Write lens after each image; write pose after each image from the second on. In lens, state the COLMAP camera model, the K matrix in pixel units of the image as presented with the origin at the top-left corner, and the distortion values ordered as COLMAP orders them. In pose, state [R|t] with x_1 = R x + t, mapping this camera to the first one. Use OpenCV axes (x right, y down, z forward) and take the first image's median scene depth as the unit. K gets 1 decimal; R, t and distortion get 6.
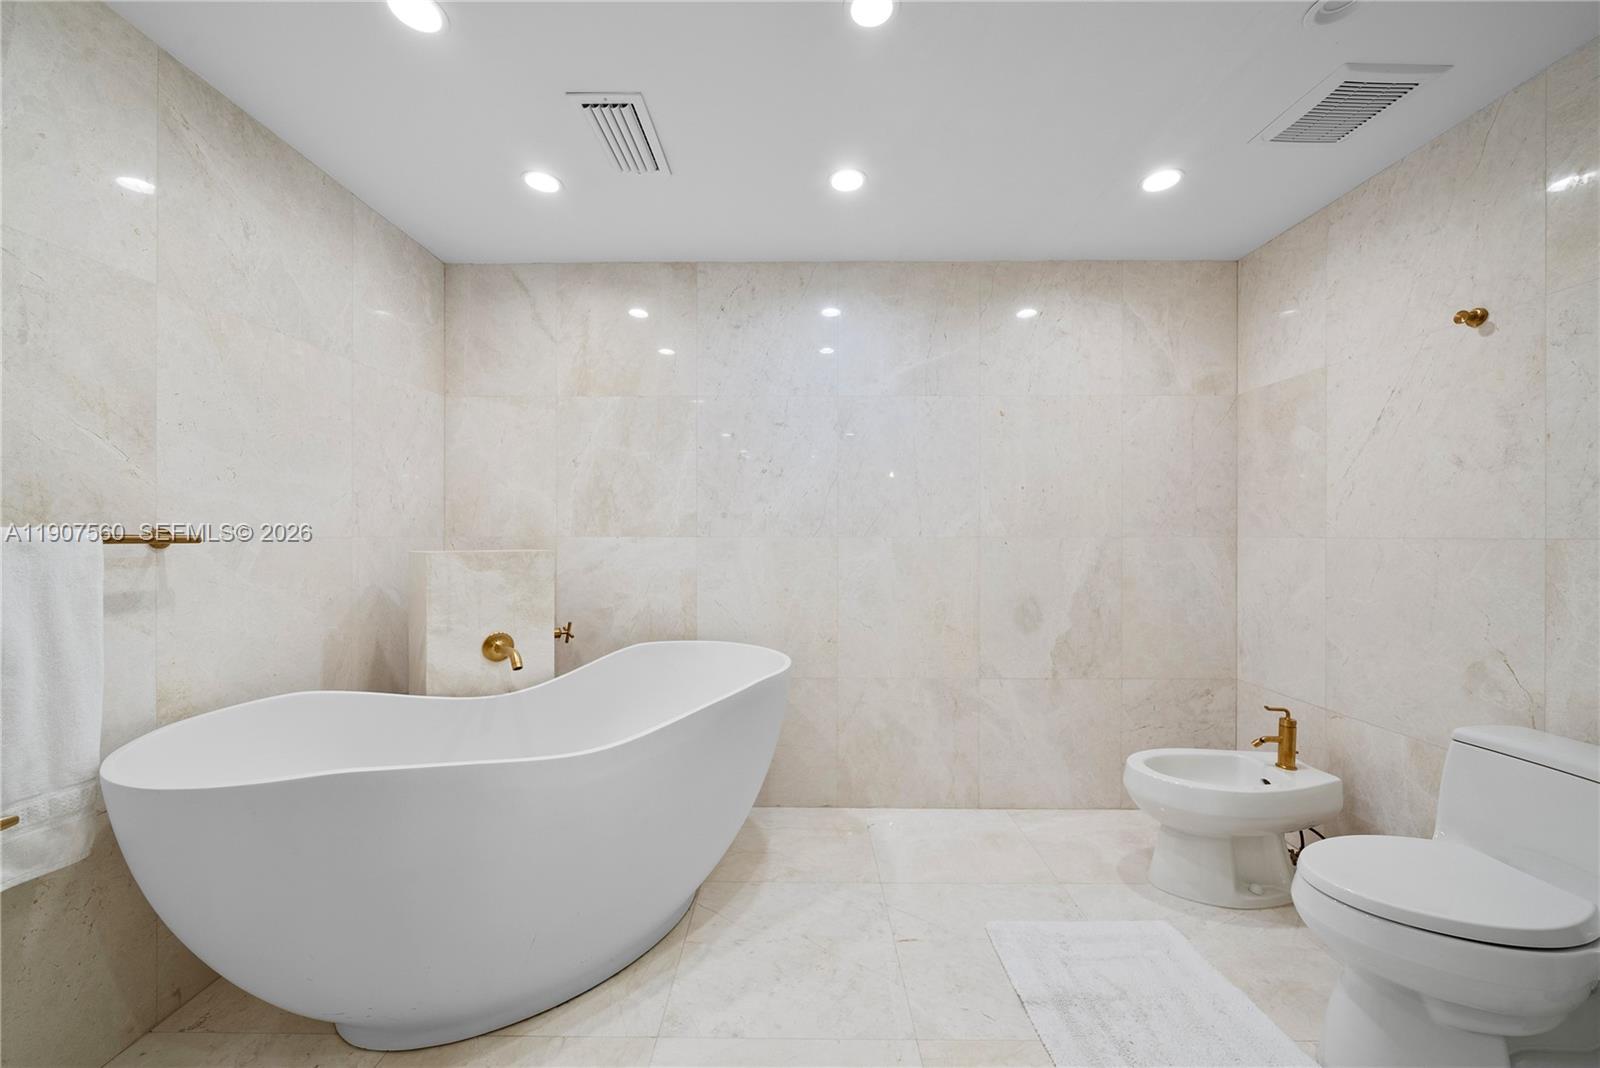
lens RADIAL K [[577.5, 0, 799.5], [0, 577.5, 535.7], [0, 0, 1]] dist [-0.001036, -0.000103]
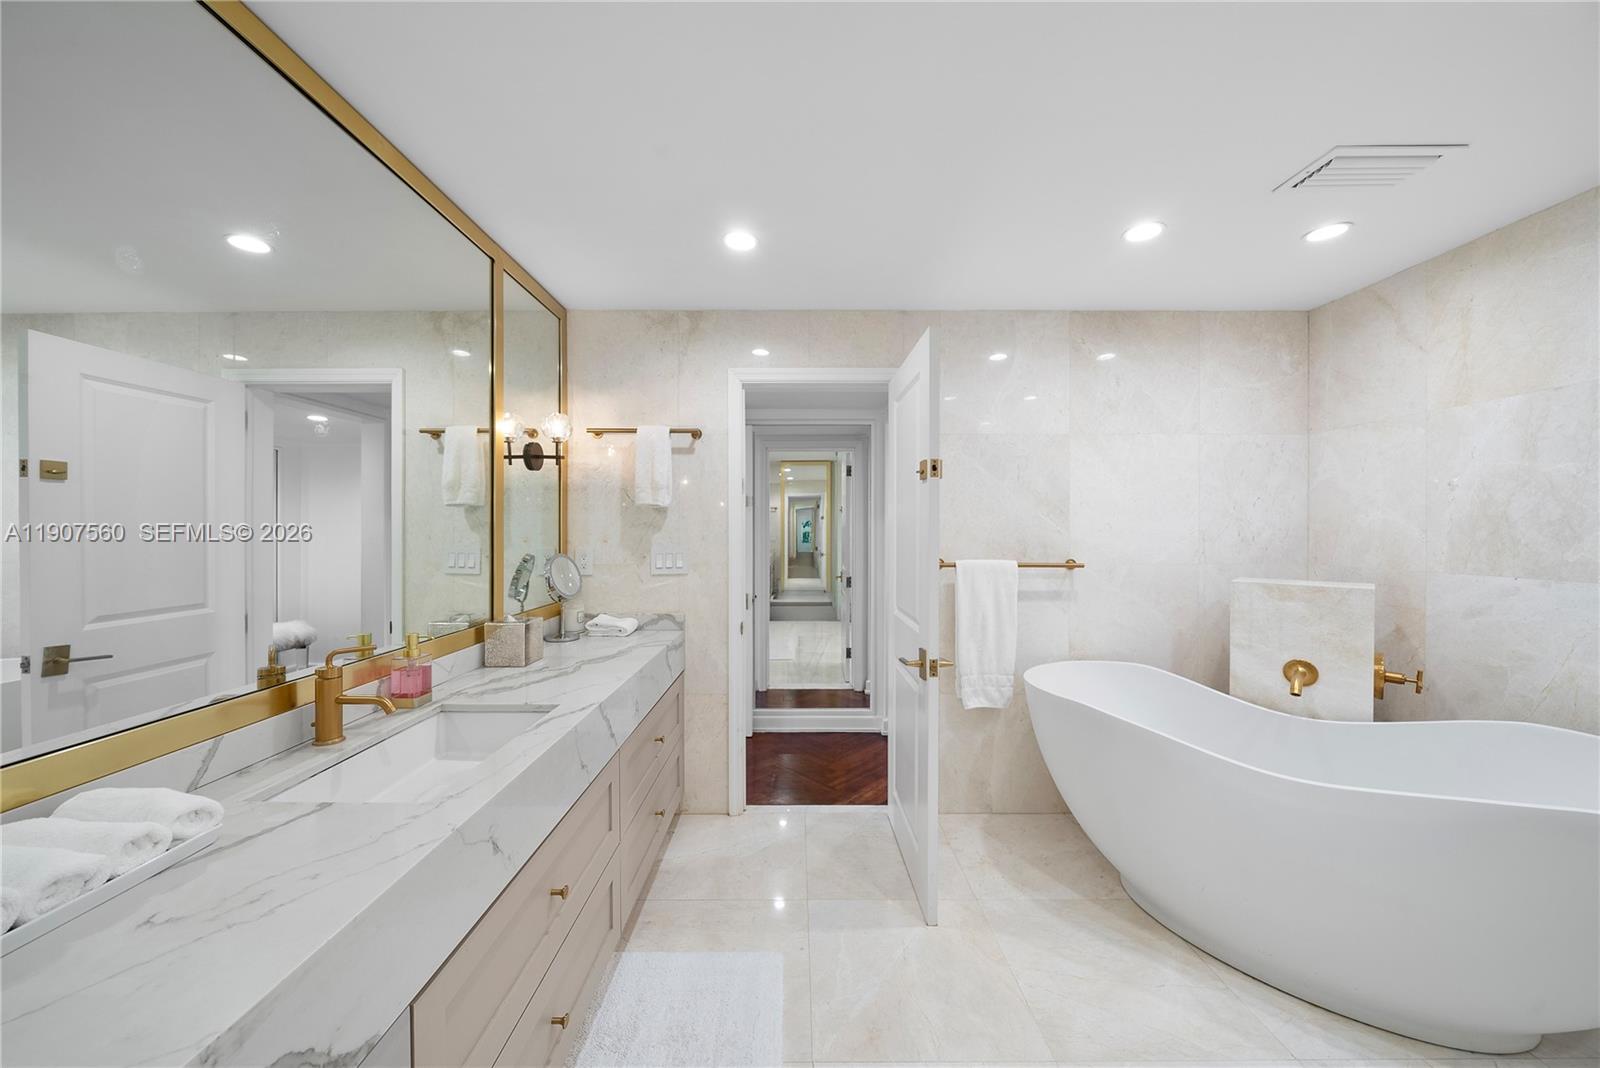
lens RADIAL K [[549.3, 0, 796.2], [0, 549.3, 533.1], [0, 0, 1]] dist [0.000720, 0.000081]
pose [[0.012765, 0.001776, -0.999917, 0.454961], [-0.002910, 0.999994, 0.001739, -0.062978], [0.999914, 0.002888, 0.012770, 0.034060]]
